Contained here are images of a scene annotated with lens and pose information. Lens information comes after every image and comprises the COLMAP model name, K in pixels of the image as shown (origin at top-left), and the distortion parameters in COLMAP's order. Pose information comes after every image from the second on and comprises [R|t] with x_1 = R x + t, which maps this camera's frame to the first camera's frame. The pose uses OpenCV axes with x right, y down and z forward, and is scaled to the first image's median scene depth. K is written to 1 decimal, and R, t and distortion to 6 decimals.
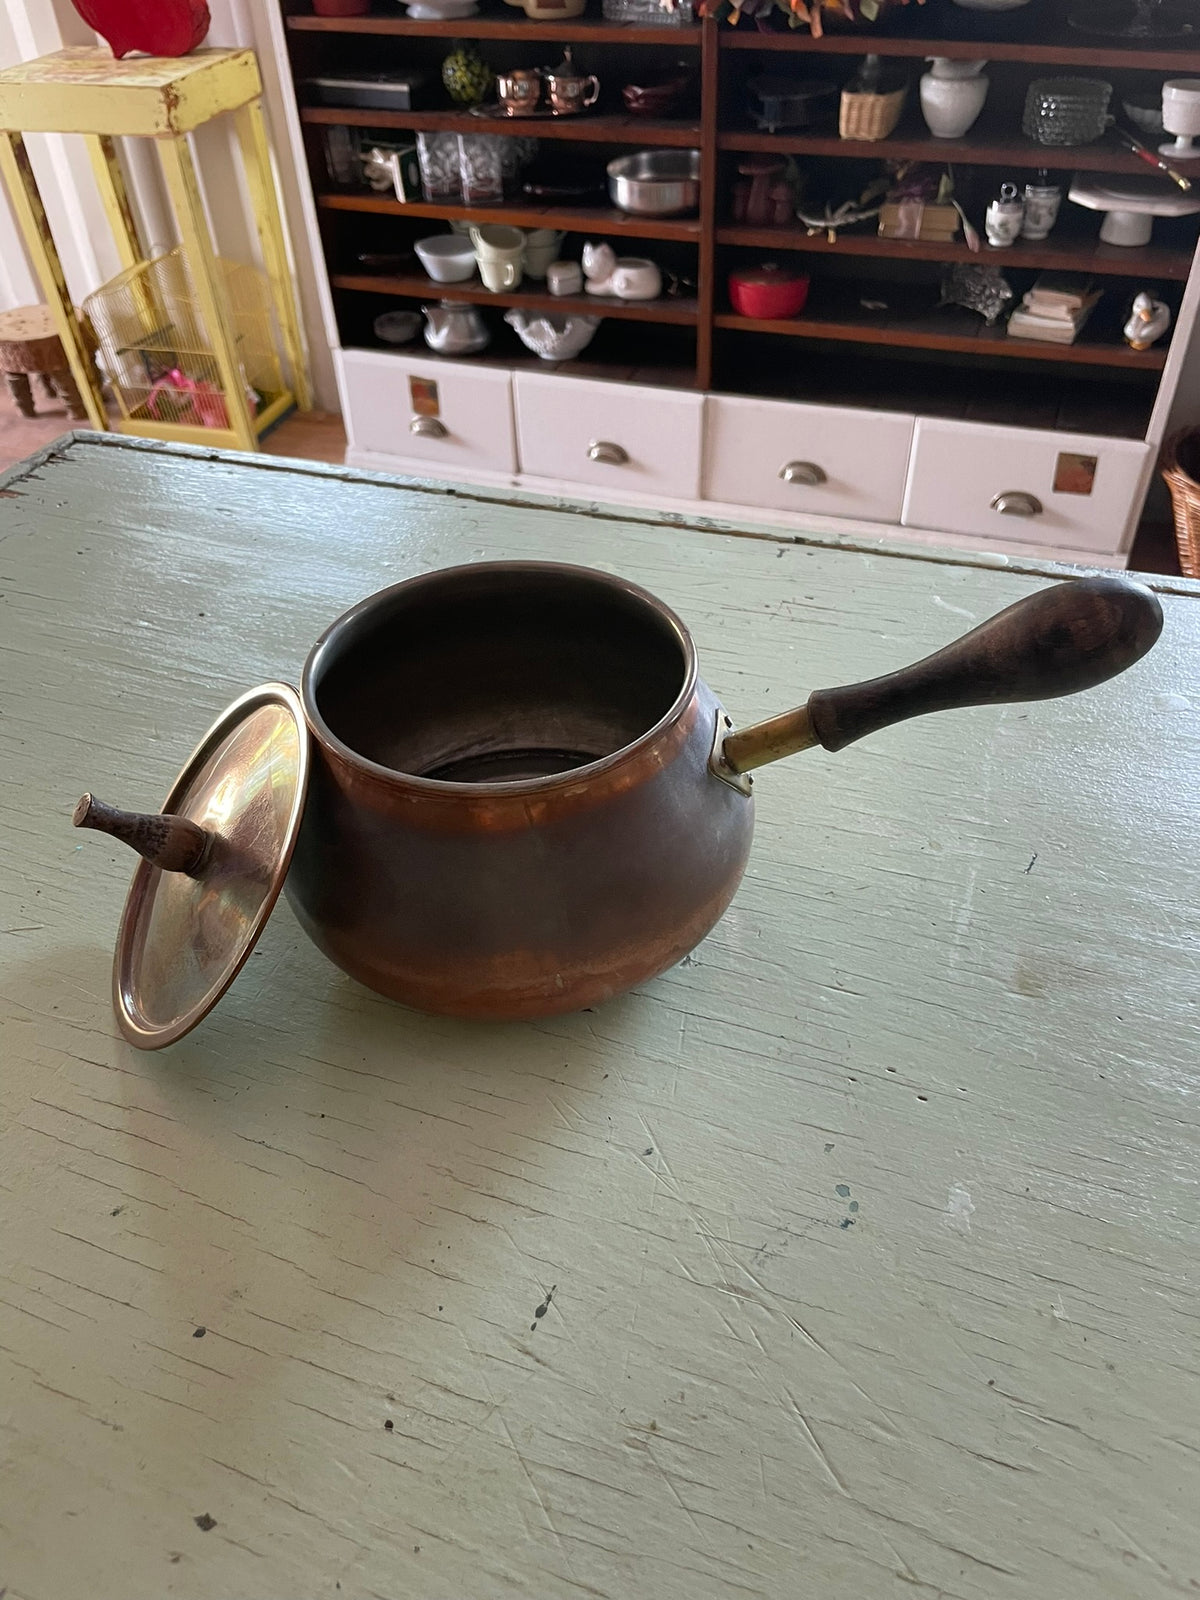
lens RADIAL K [[1275.4, 0, 600.0], [0, 1275.4, 800.0], [0, 0, 1]] dist [0.055837, -0.115169]
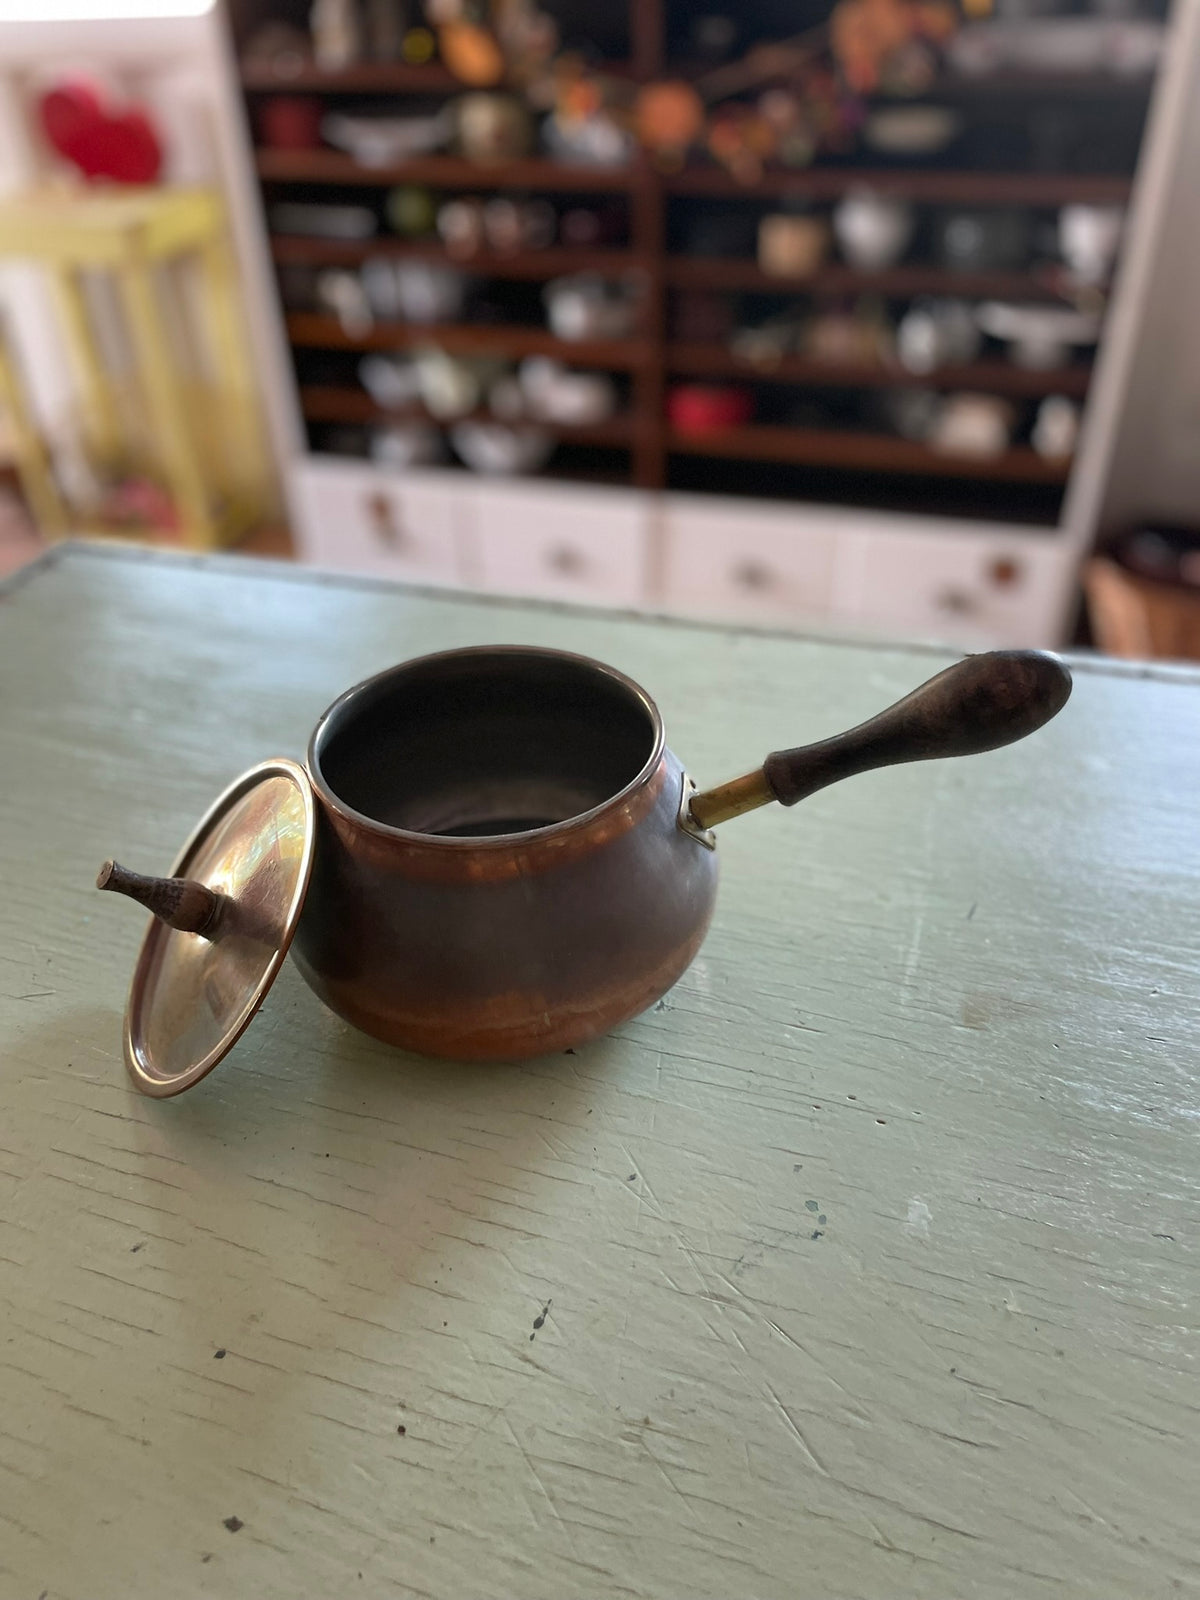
lens RADIAL K [[1300.8, 0, 585.1], [0, 1300.8, 801.7], [0, 0, 1]] dist [0.050258, -0.113712]
pose [[0.999334, -0.019135, 0.031078, -0.029238], [0.021697, 0.996204, -0.084306, 0.048803], [-0.029347, 0.084924, 0.995955, -0.122323]]
